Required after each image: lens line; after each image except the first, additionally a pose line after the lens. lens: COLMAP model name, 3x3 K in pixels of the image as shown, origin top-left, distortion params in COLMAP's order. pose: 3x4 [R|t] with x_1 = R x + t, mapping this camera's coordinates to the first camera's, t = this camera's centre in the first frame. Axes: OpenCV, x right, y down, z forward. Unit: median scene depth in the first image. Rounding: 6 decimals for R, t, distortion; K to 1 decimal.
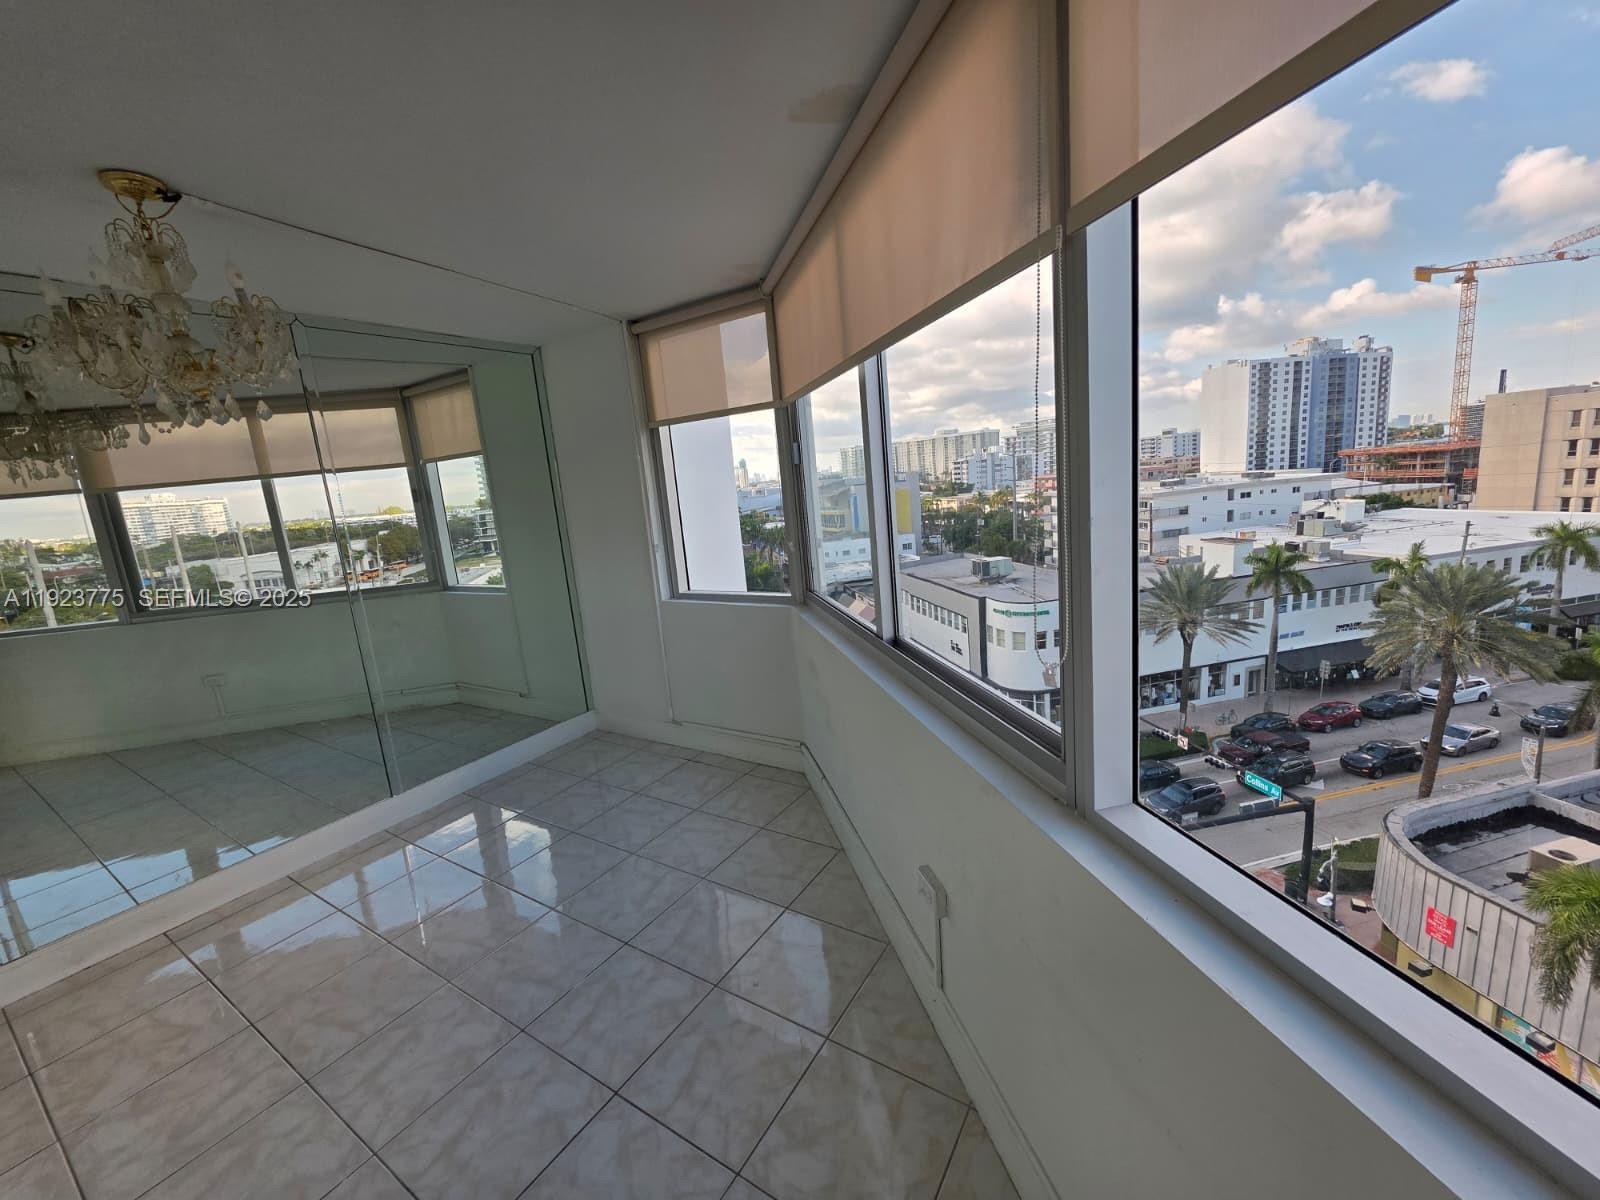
lens RADIAL K [[637.4, 0, 798.4], [0, 637.4, 594.4], [0, 0, 1]] dist [-0.002448, 0.000291]
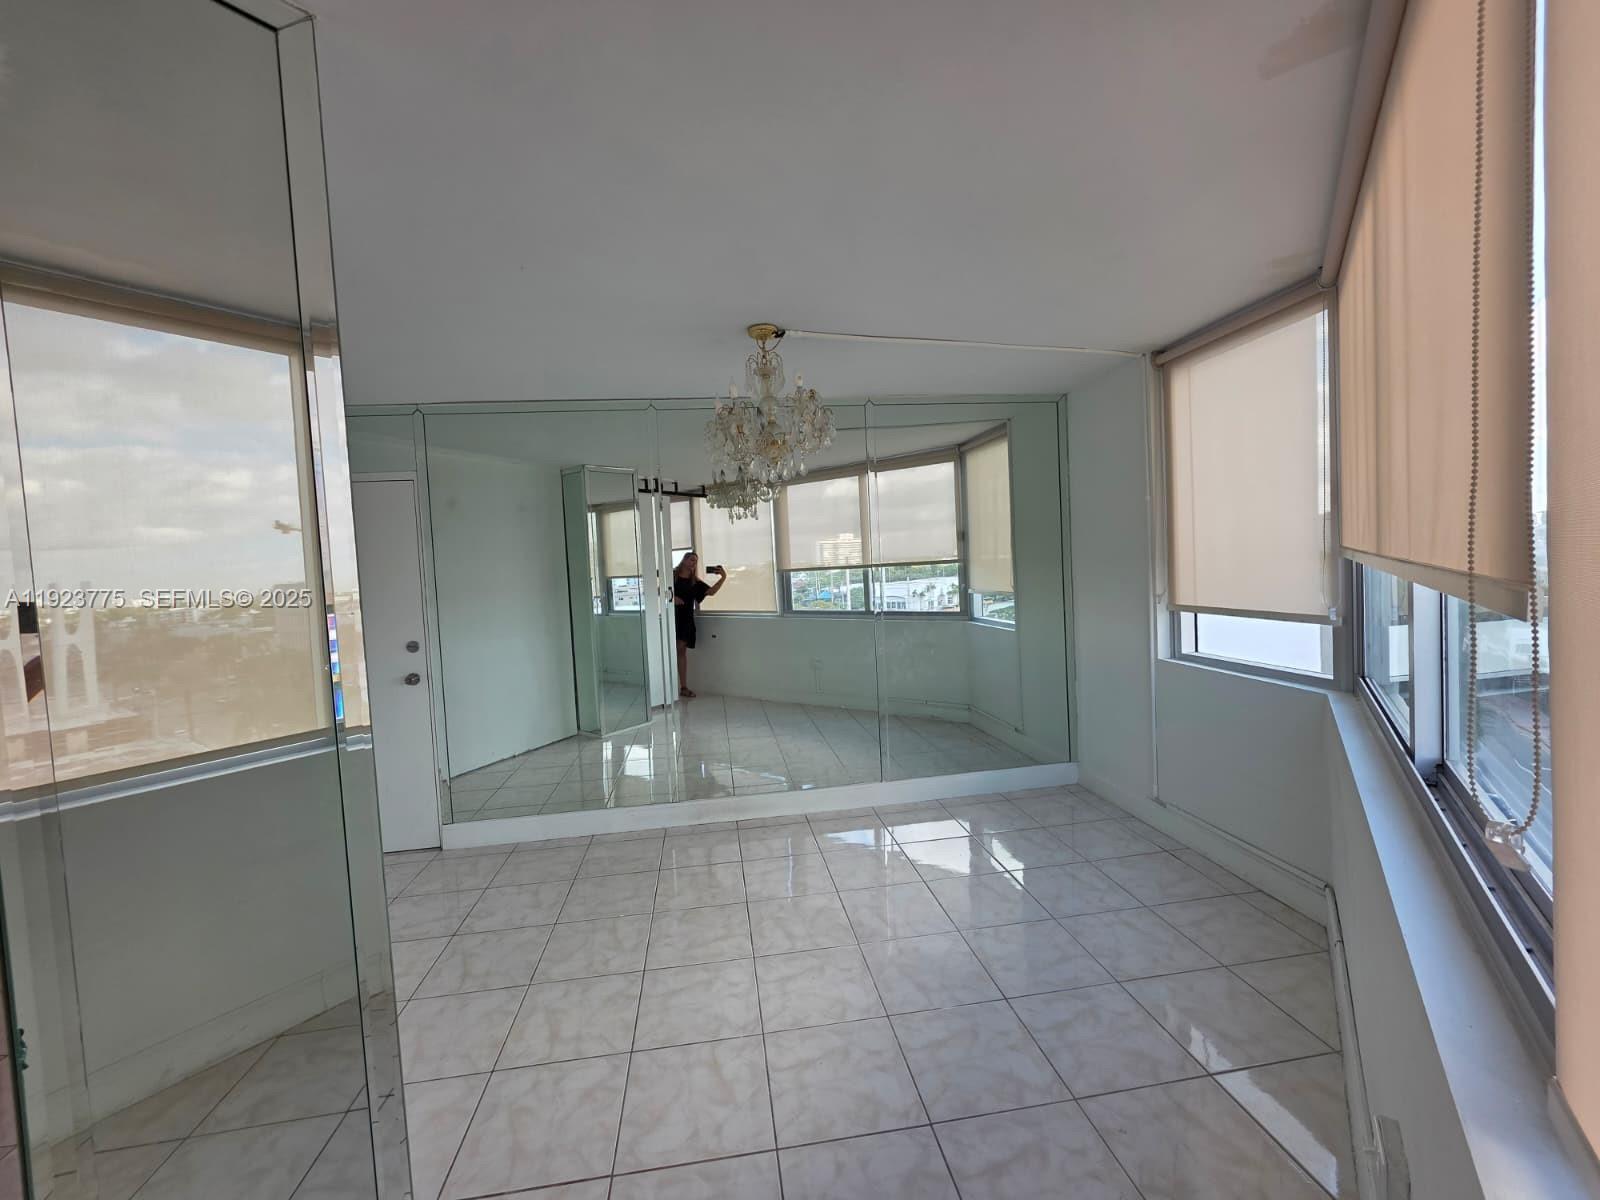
lens RADIAL K [[641.1, 0, 801.5], [0, 641.1, 594.3], [0, 0, 1]] dist [-0.001171, 0.000053]
pose [[0.655832, 0.087357, -0.749835, 0.127165], [-0.142548, 0.989743, -0.009371, 0.000817], [0.741326, 0.113033, 0.661558, 0.043923]]
